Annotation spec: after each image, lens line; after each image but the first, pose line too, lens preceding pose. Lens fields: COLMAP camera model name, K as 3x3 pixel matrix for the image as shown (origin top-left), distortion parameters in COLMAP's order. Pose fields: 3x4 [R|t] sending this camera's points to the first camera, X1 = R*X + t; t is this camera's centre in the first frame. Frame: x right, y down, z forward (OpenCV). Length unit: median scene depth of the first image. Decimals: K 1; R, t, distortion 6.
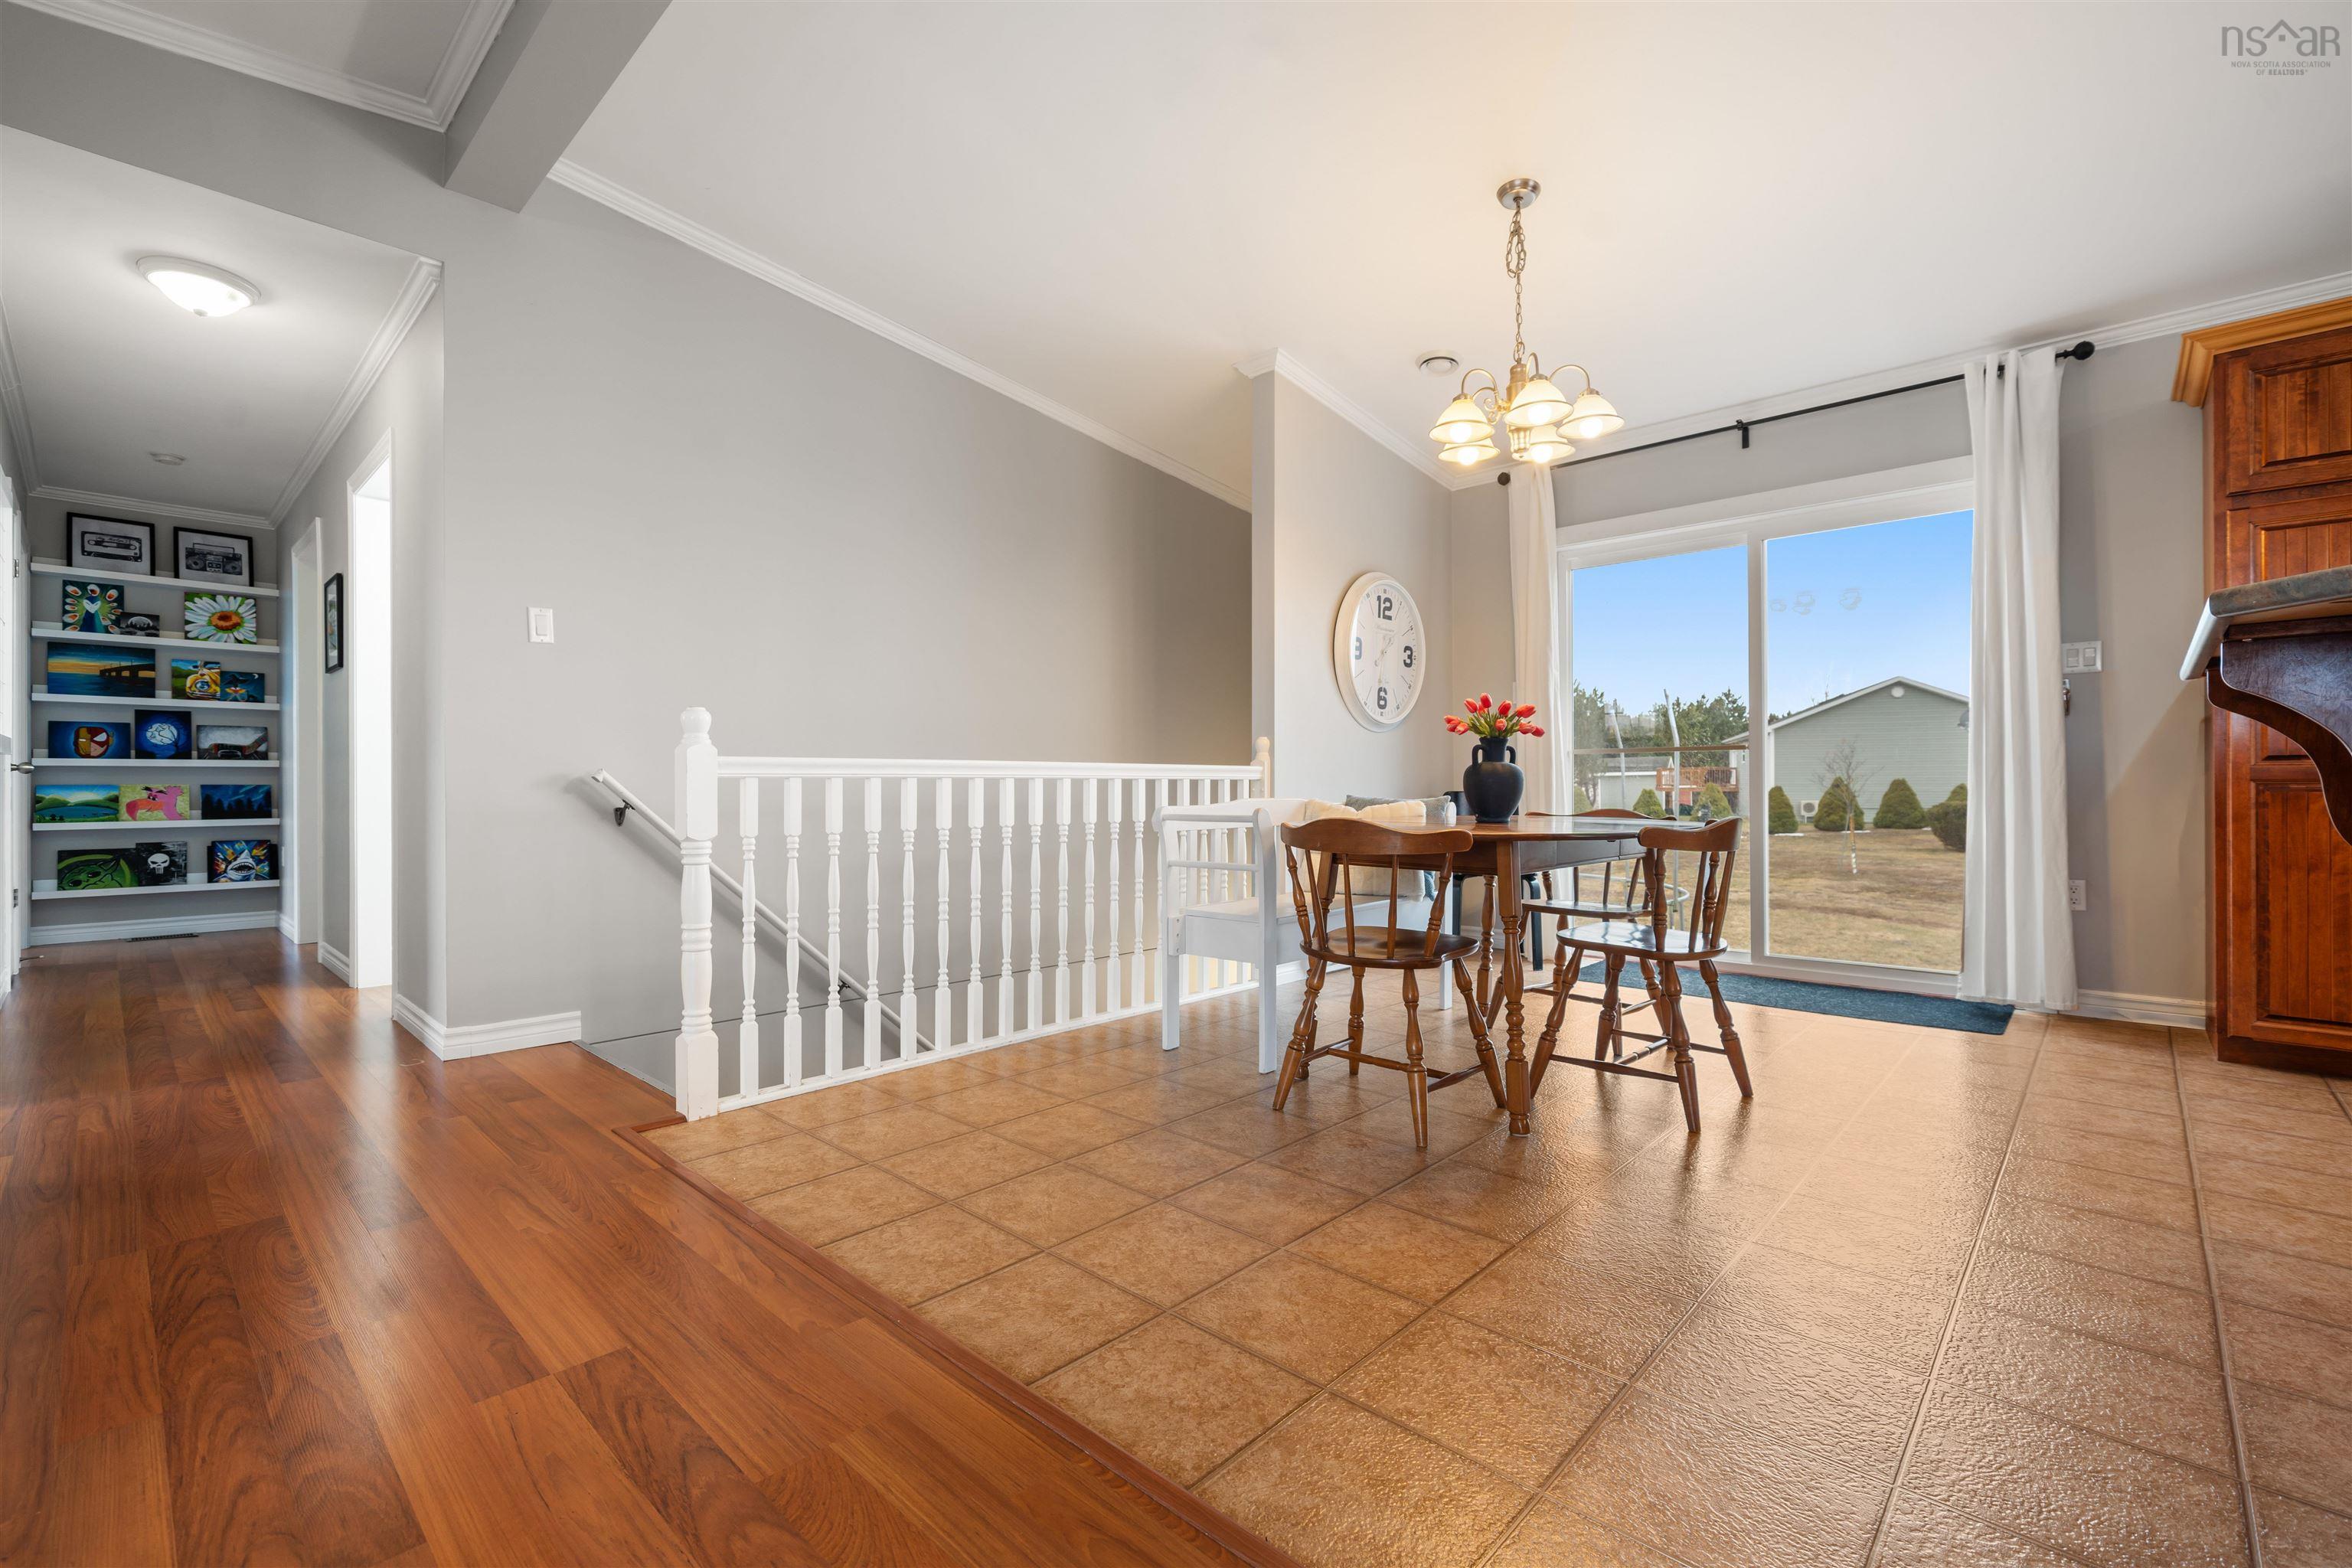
lens RADIAL K [[1024.4, 0, 1128.8], [0, 1024.4, 782.4], [0, 0, 1]] dist [0.001787, 0.004523]
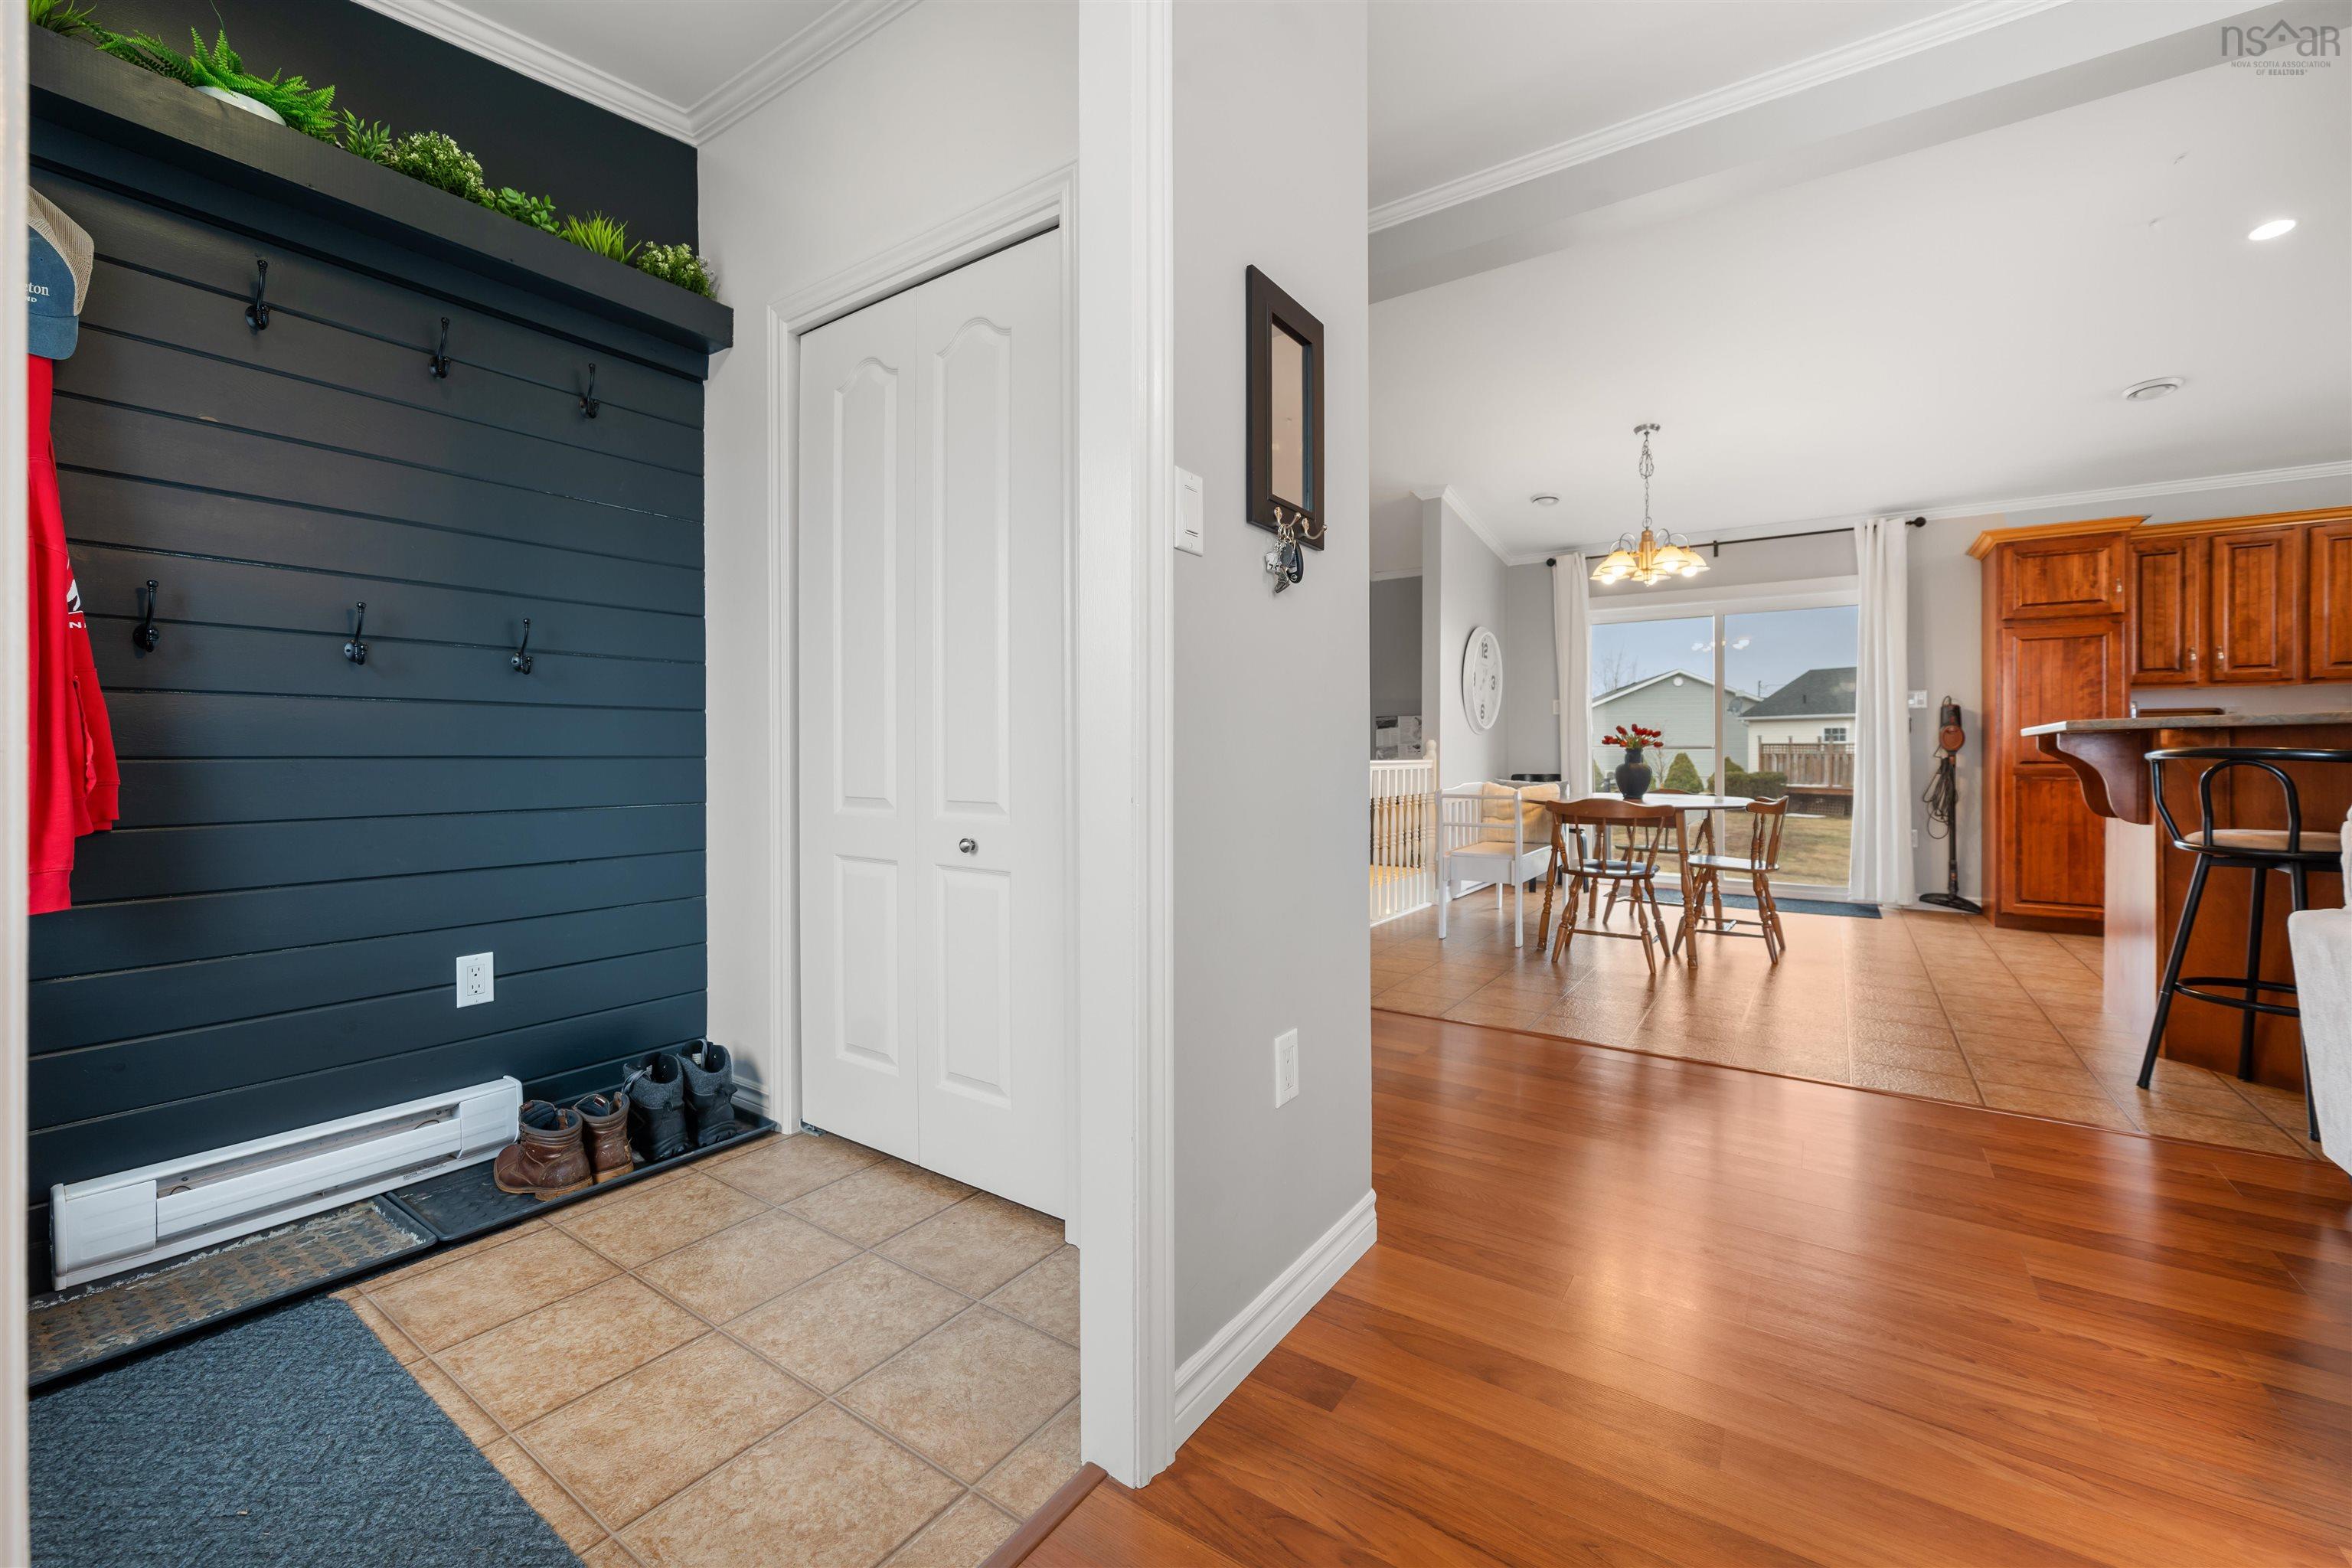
lens RADIAL K [[953.4, 0, 1175.4], [0, 953.4, 753.8], [0, 0, 1]] dist [0.033503, 0.000101]
pose [[0.985059, 0.003241, 0.172188, -0.710614], [-0.003628, 0.999992, 0.001933, -0.037595], [-0.172180, -0.002528, 0.985062, -0.477820]]
